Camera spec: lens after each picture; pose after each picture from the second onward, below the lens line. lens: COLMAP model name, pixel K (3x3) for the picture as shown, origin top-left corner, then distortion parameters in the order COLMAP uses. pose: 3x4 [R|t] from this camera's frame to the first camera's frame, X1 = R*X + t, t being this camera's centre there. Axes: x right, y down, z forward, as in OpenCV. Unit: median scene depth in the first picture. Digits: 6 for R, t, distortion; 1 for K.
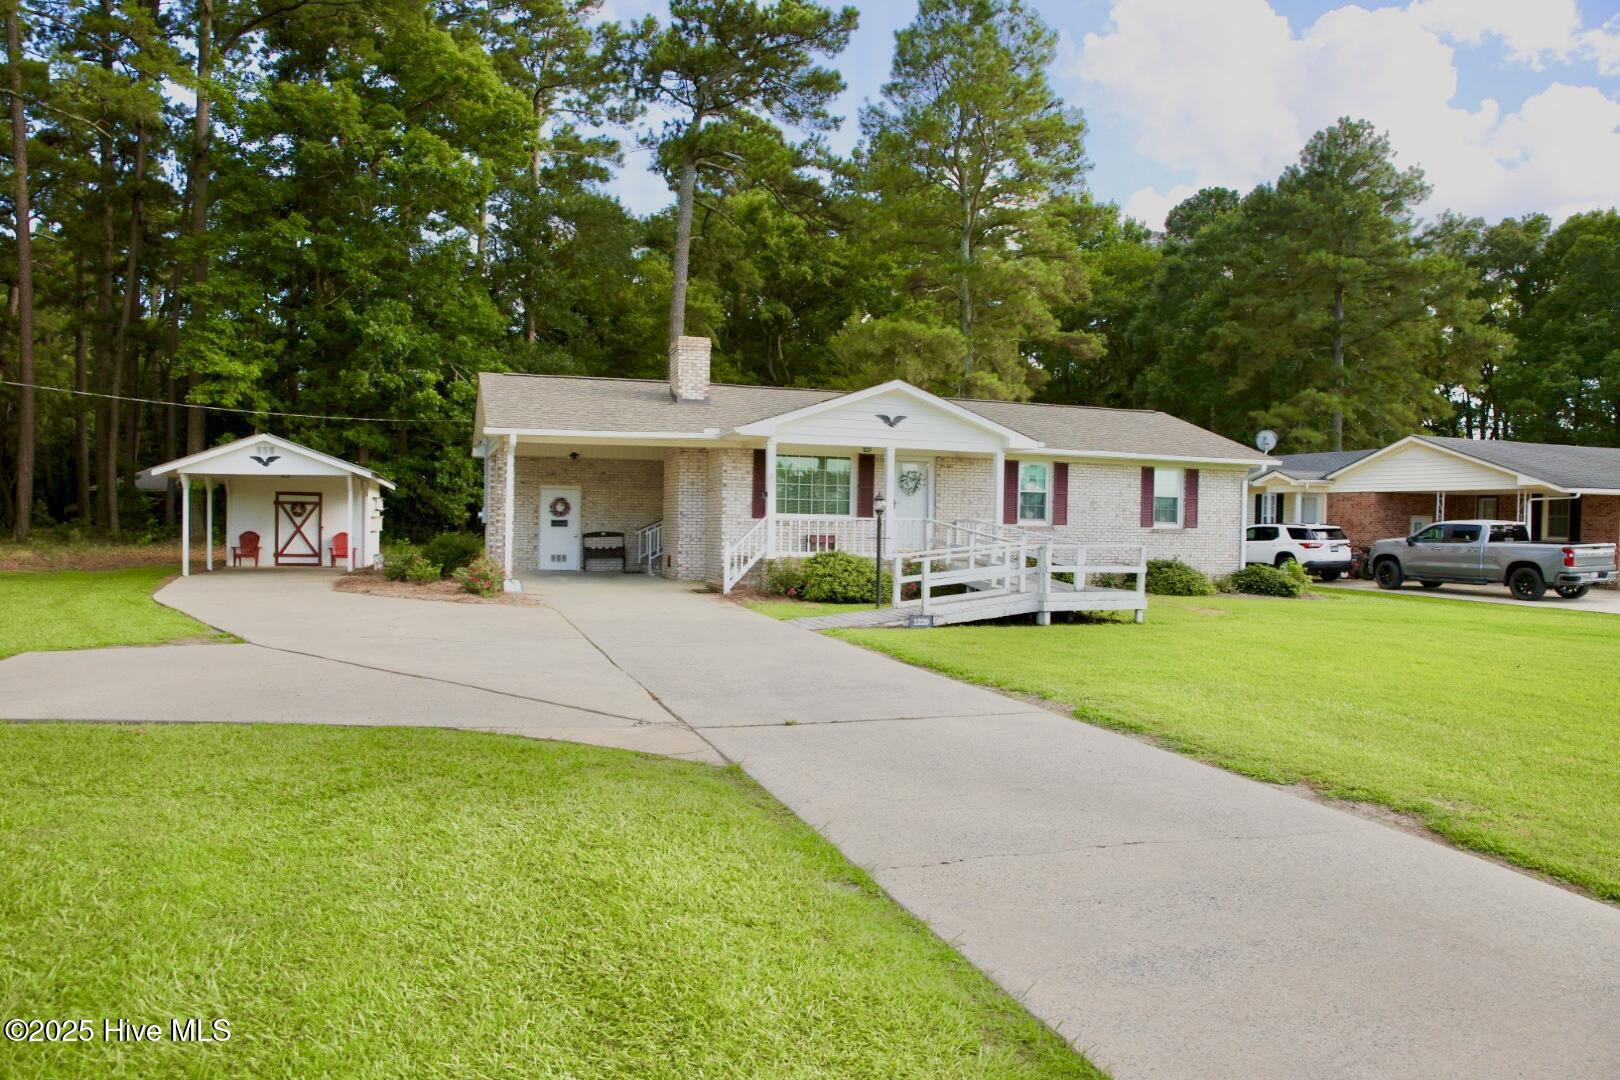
lens RADIAL K [[1105.7, 0, 810.0], [0, 1105.7, 540.0], [0, 0, 1]] dist [-0.128575, 0.095481]
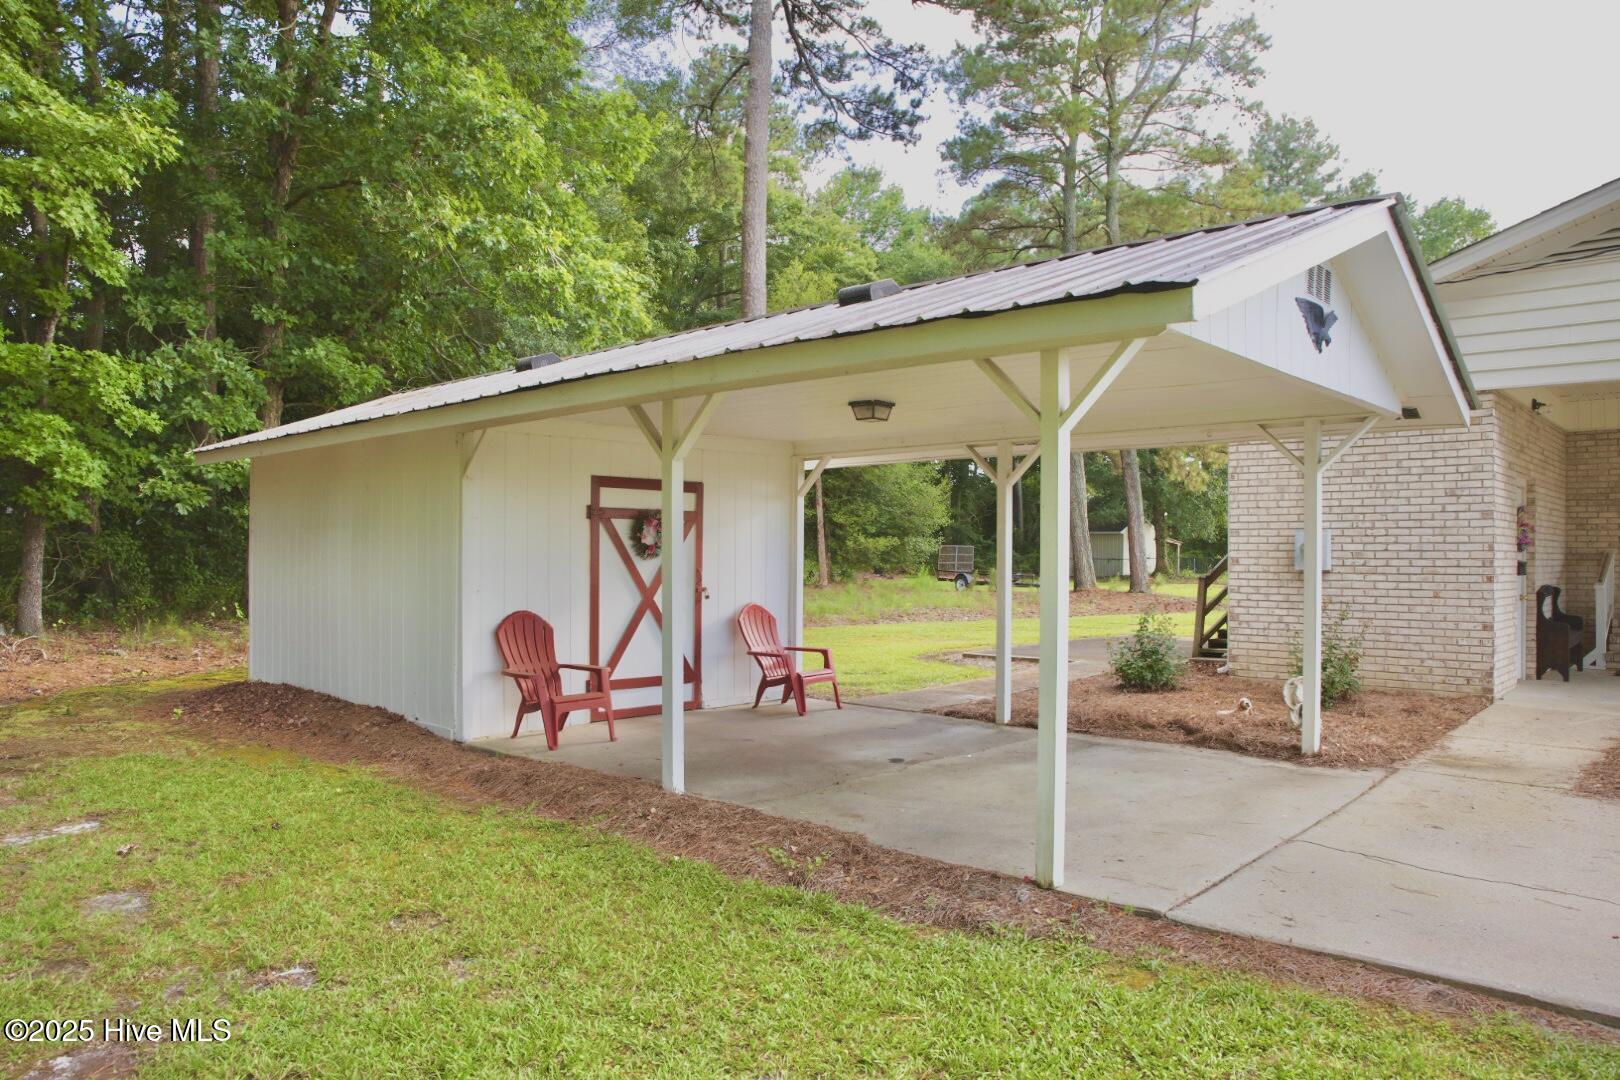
lens RADIAL K [[1107.4, 0, 807.4], [0, 1107.4, 546.5], [0, 0, 1]] dist [-0.127287, 0.092589]
pose [[0.878810, -0.009556, 0.477076, -0.497008], [0.016048, 0.999826, -0.009536, -0.018060], [-0.476902, 0.016036, 0.878810, 0.589551]]
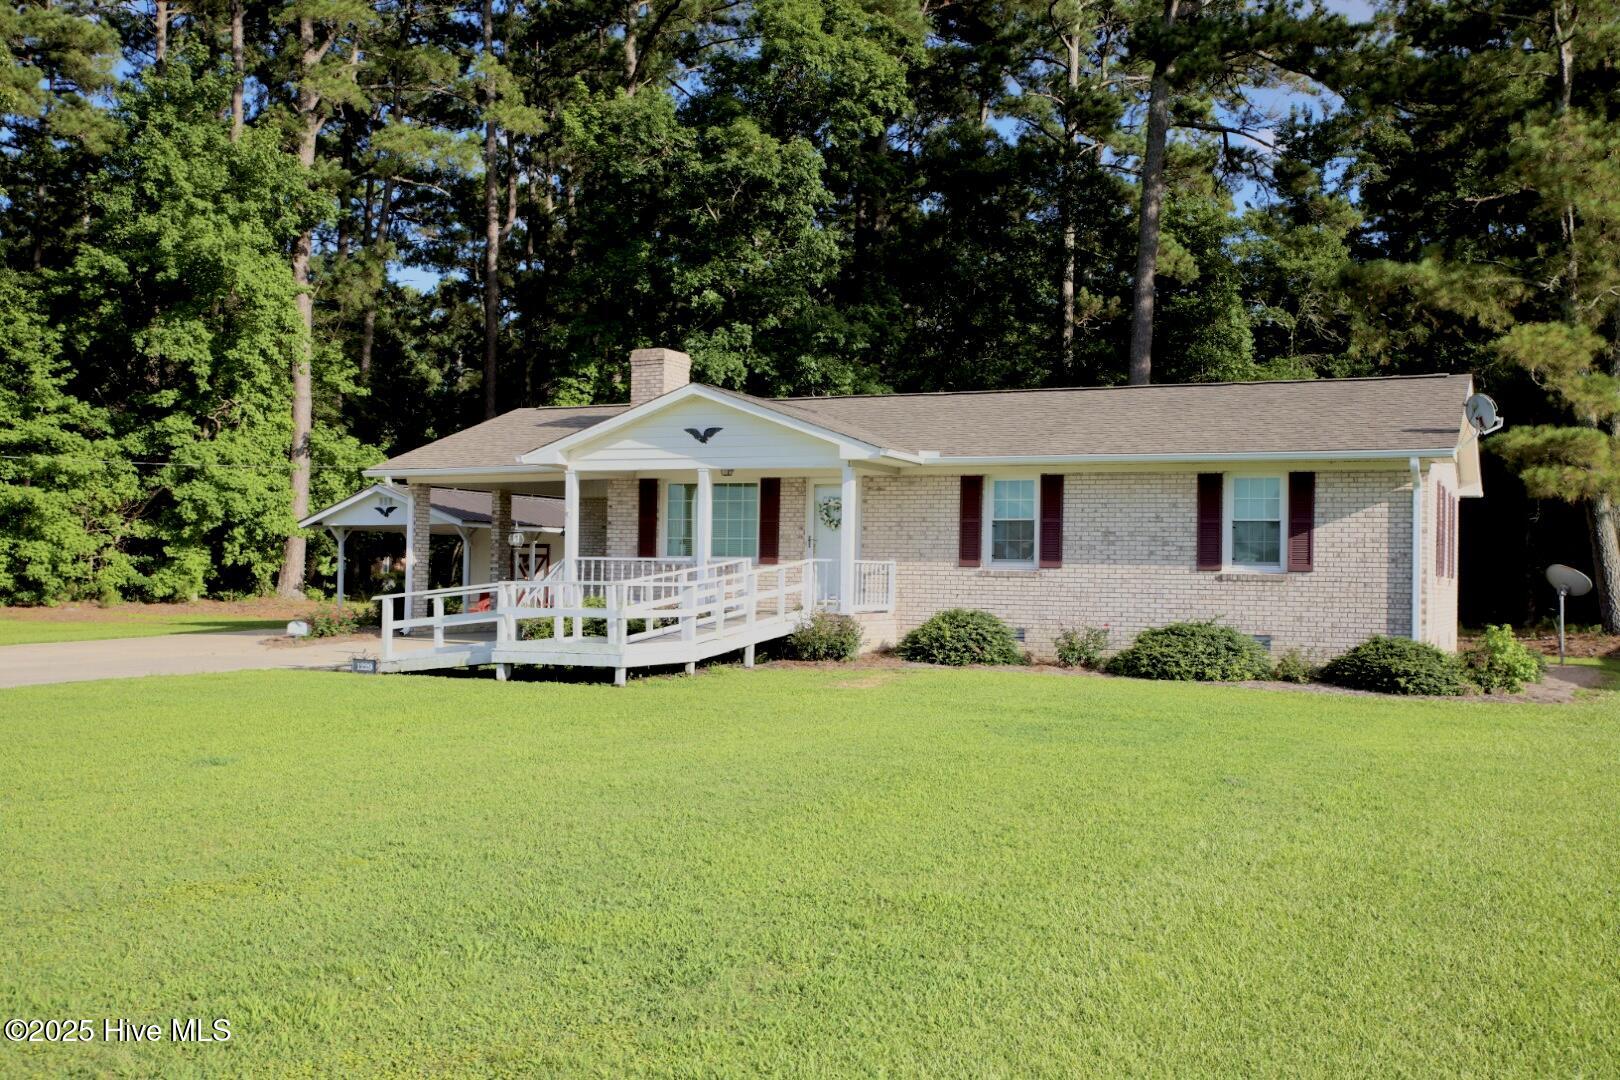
lens RADIAL K [[1602.0, 0, 806.3], [0, 1602.0, 549.5], [0, 0, 1]] dist [-0.045638, 0.159447]
pose [[0.723433, -0.018883, -0.690137, 0.557920], [-0.014420, 0.998995, -0.042449, 0.012983], [0.690244, 0.040661, 0.722433, 0.136917]]
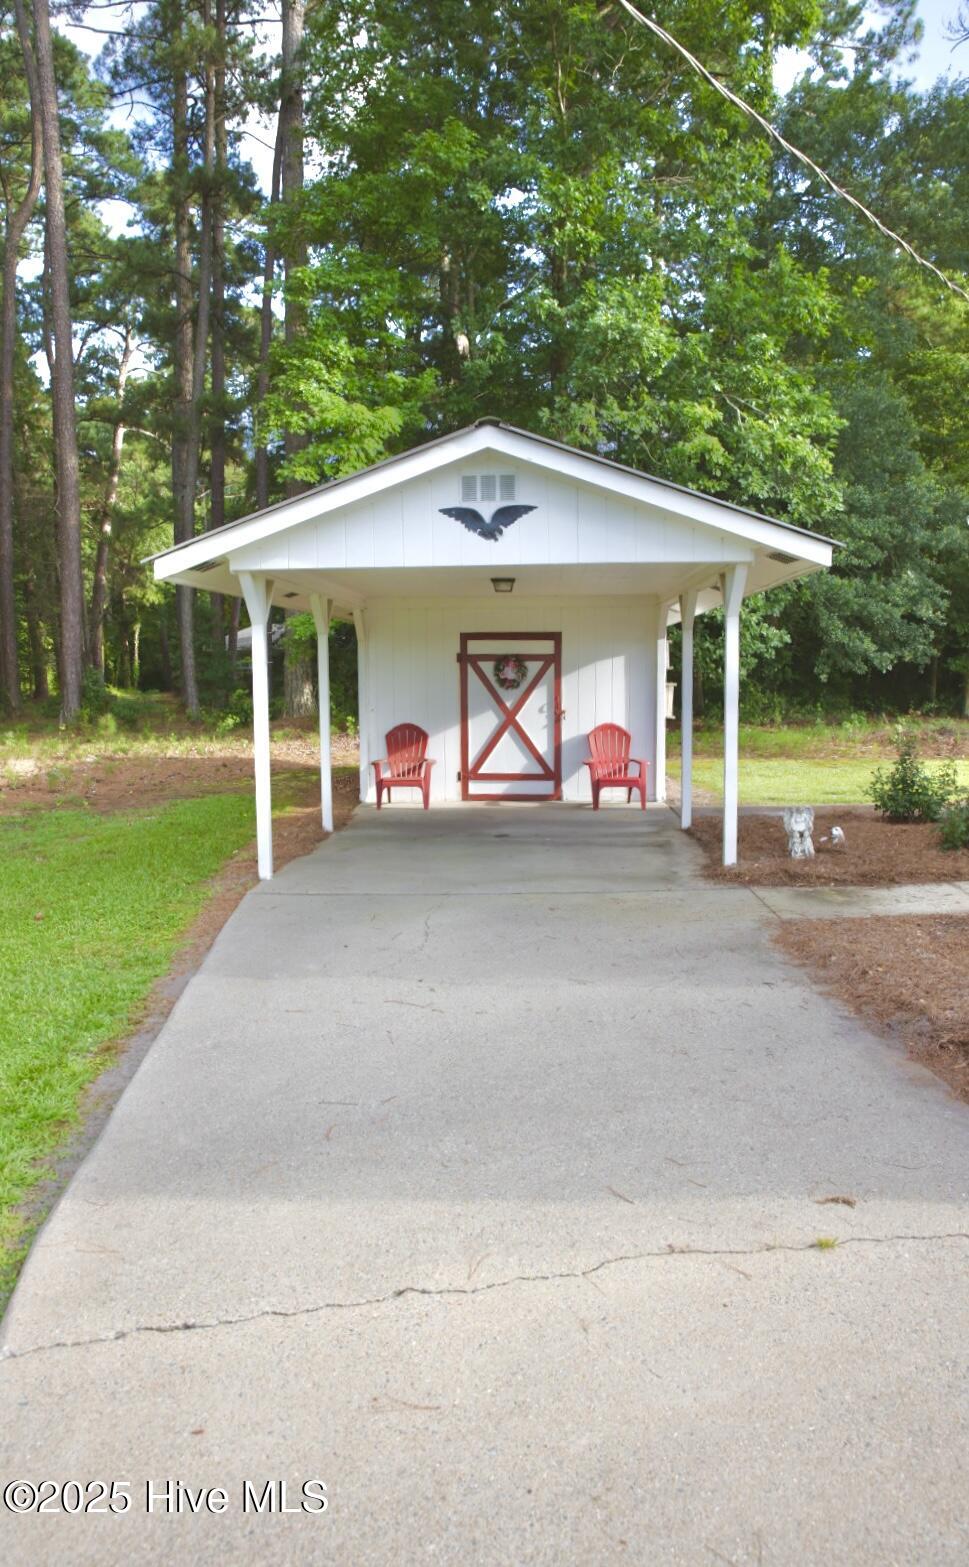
lens RADIAL K [[1108.6, 0, 484.5], [0, 1108.6, 783.5], [0, 0, 1]] dist [-0.140503, 0.109004]
pose [[0.934849, 0.013368, -0.354794, -0.274149], [0.016903, 0.996482, 0.082083, -0.017416], [0.354643, -0.082732, 0.931334, 0.485781]]
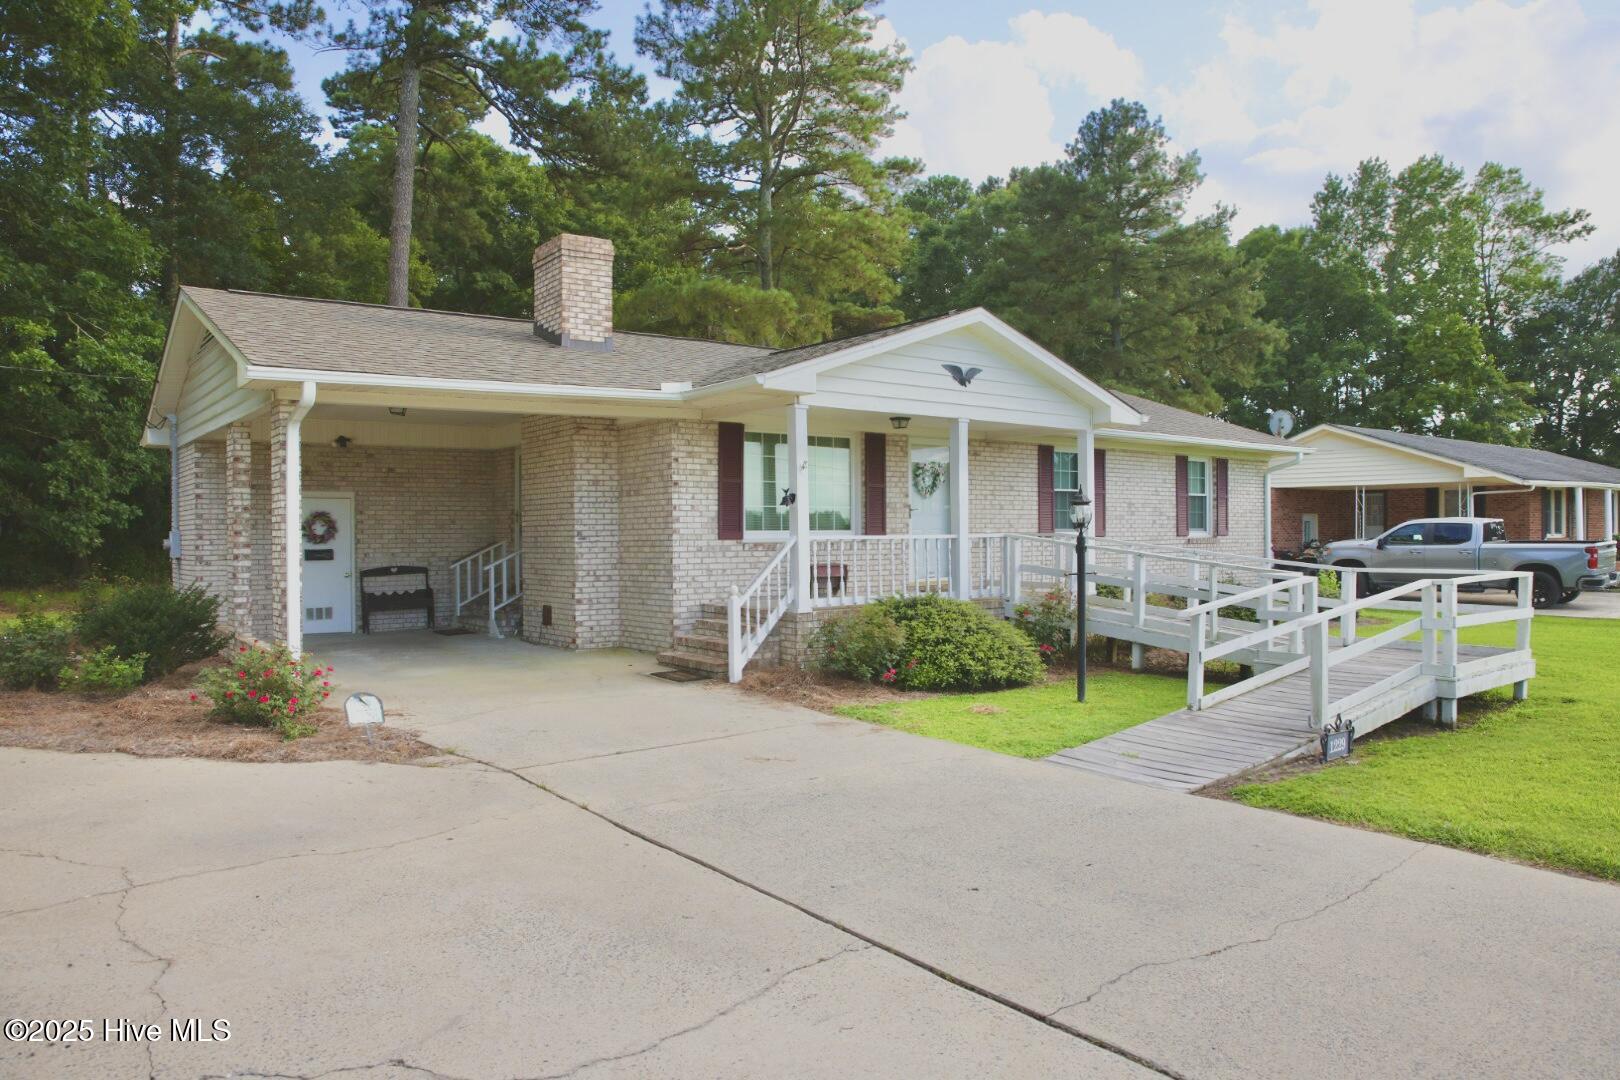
lens RADIAL K [[1105.7, 0, 810.0], [0, 1105.7, 540.0], [0, 0, 1]] dist [-0.128575, 0.095481]
pose [[0.947071, -0.027056, 0.319881, -0.124006], [0.029166, 0.999573, -0.001805, -0.011062], [-0.319695, 0.011039, 0.947456, 0.273085]]
